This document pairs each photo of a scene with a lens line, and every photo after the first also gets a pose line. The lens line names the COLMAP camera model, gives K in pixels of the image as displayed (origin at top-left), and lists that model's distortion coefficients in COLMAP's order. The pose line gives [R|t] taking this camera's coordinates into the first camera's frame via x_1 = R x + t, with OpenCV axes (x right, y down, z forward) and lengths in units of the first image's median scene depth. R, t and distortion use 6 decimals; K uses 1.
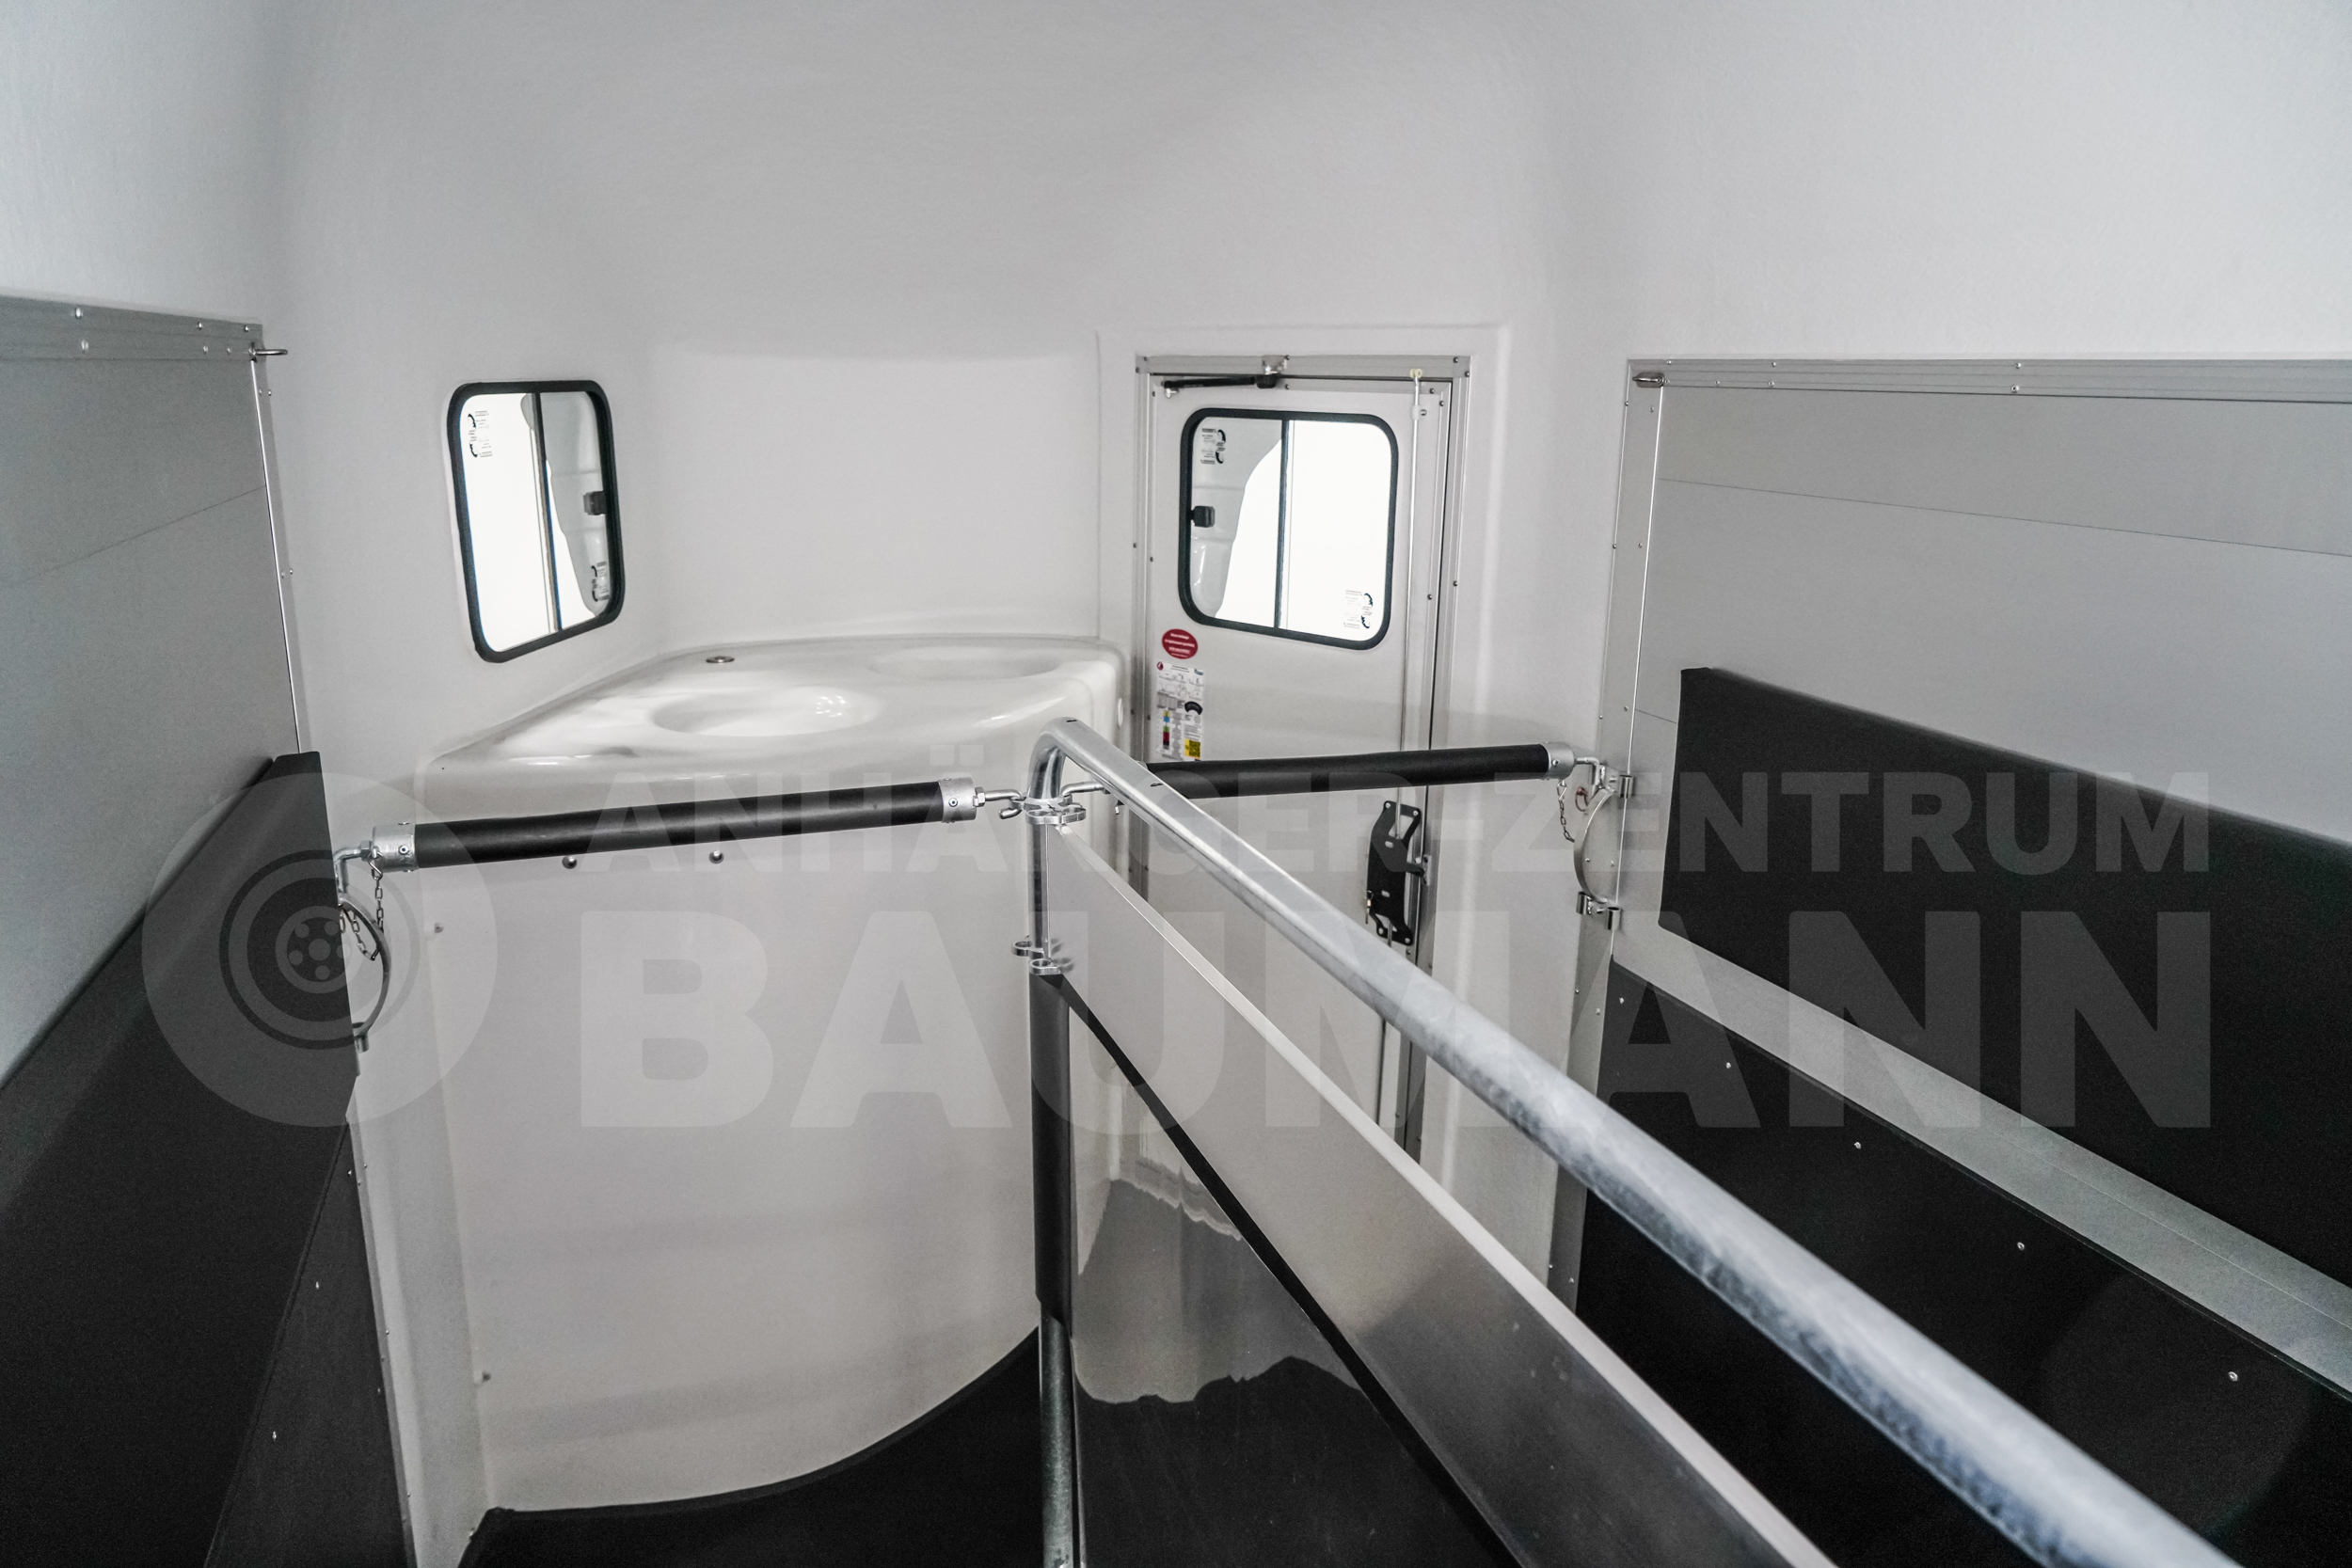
lens RADIAL K [[1561.5, 0, 1166.4], [0, 1561.5, 775.0], [0, 0, 1]] dist [-0.036571, 0.011129]
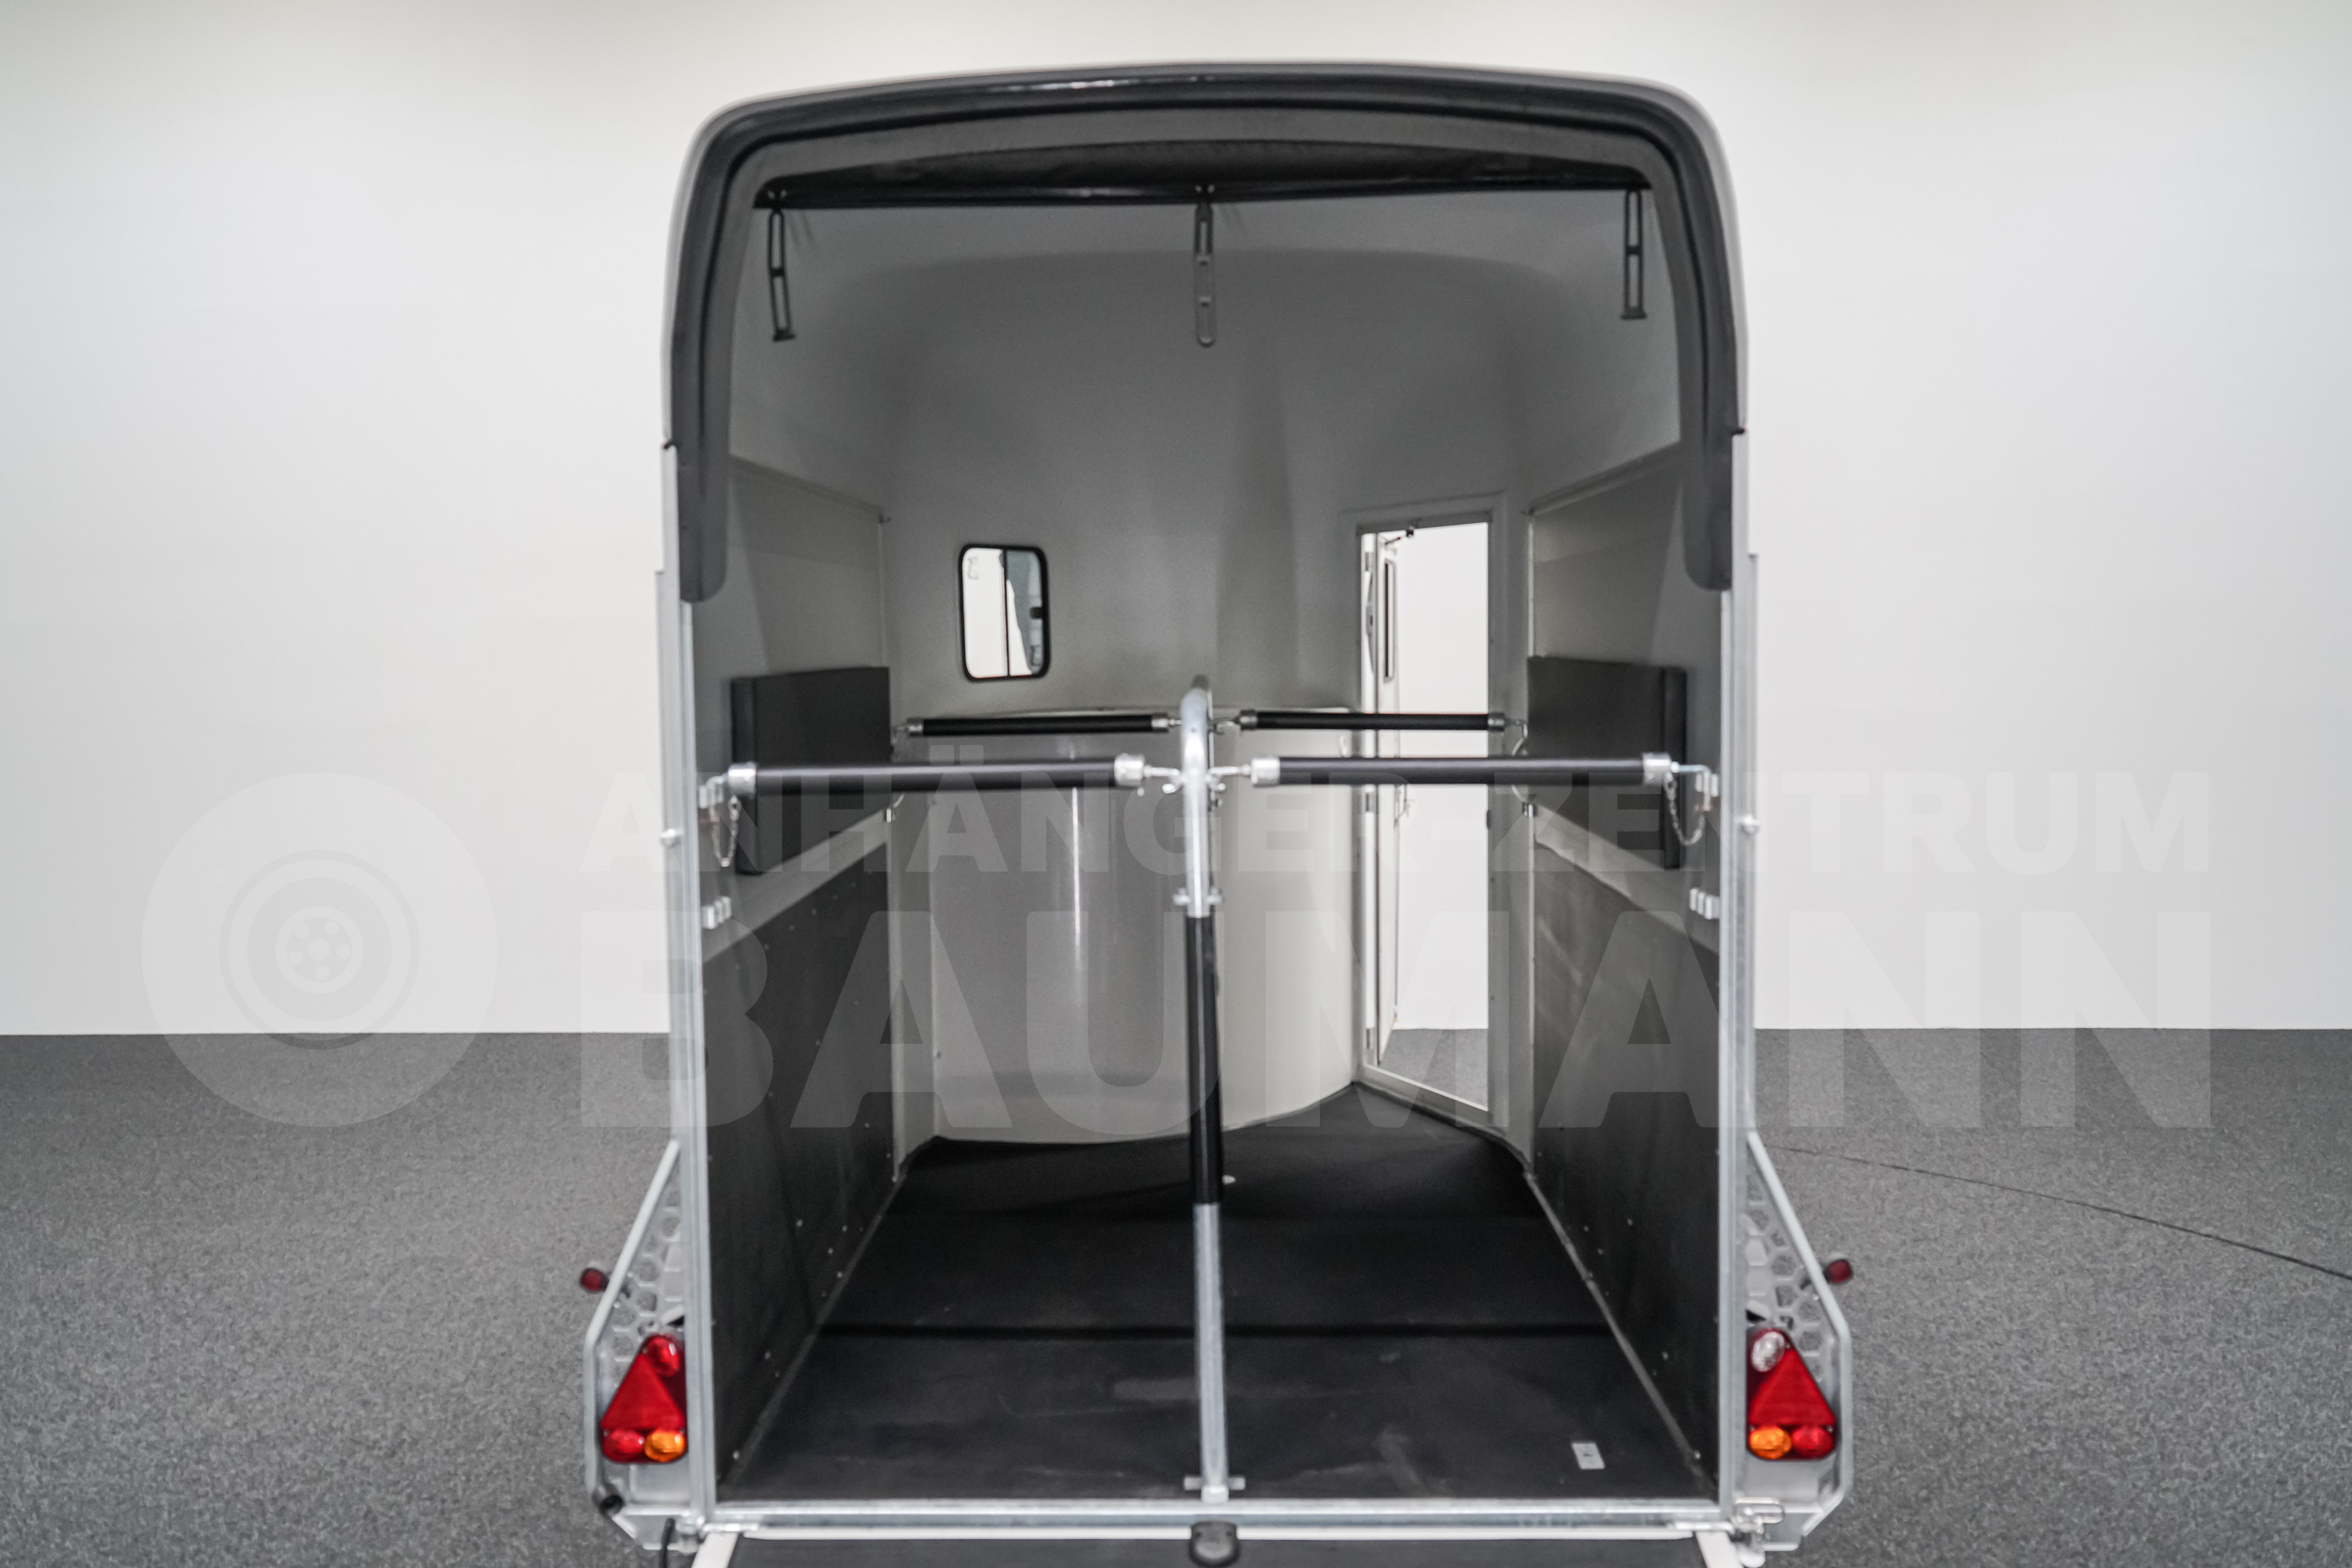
lens RADIAL K [[1956.3, 0, 1119.5], [0, 1956.3, 775.3], [0, 0, 1]] dist [-0.028127, 0.015110]
pose [[0.923882, 0.001458, -0.382675, 0.595662], [-0.067093, 0.985121, -0.158227, 0.366172], [0.376751, 0.171858, 0.910233, -1.012211]]
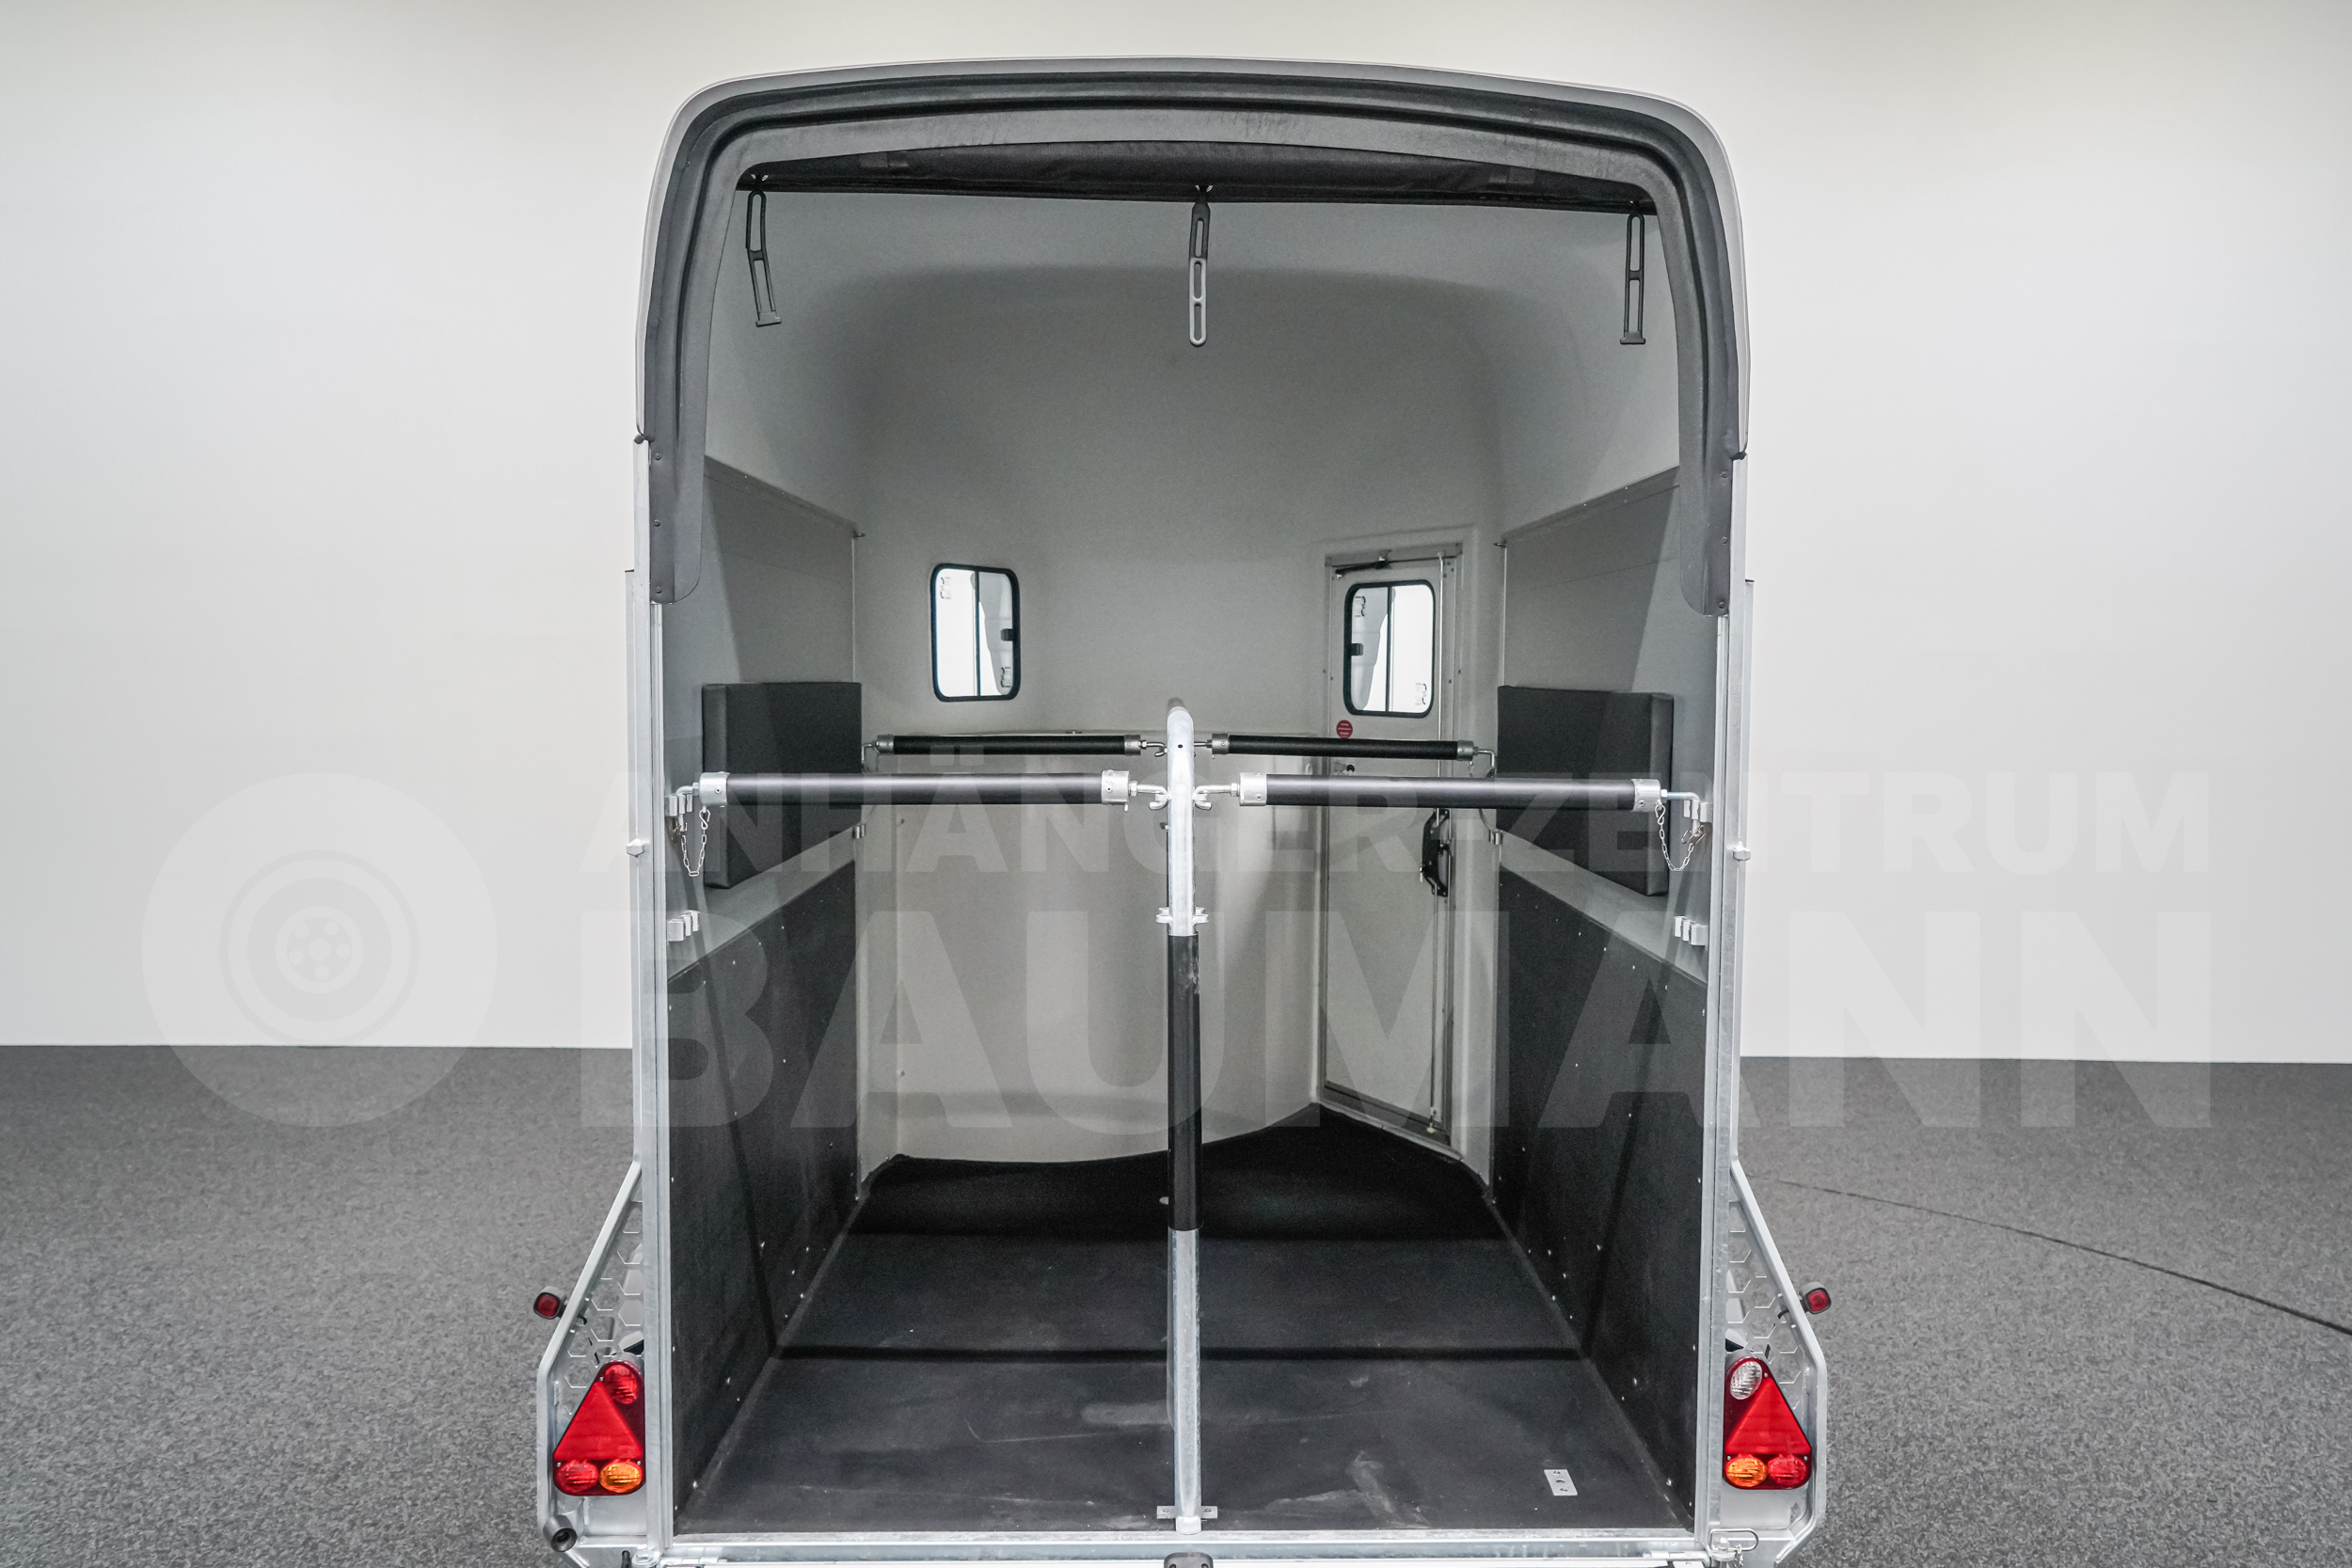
lens RADIAL K [[1871.1, 0, 1182.4], [0, 1871.1, 827.0], [0, 0, 1]] dist [-0.016822, 0.001109]
pose [[0.945189, 0.021824, -0.325794, 0.545730], [-0.075191, 0.985496, -0.152129, 0.364690], [0.317749, 0.168287, 0.933121, -0.946719]]
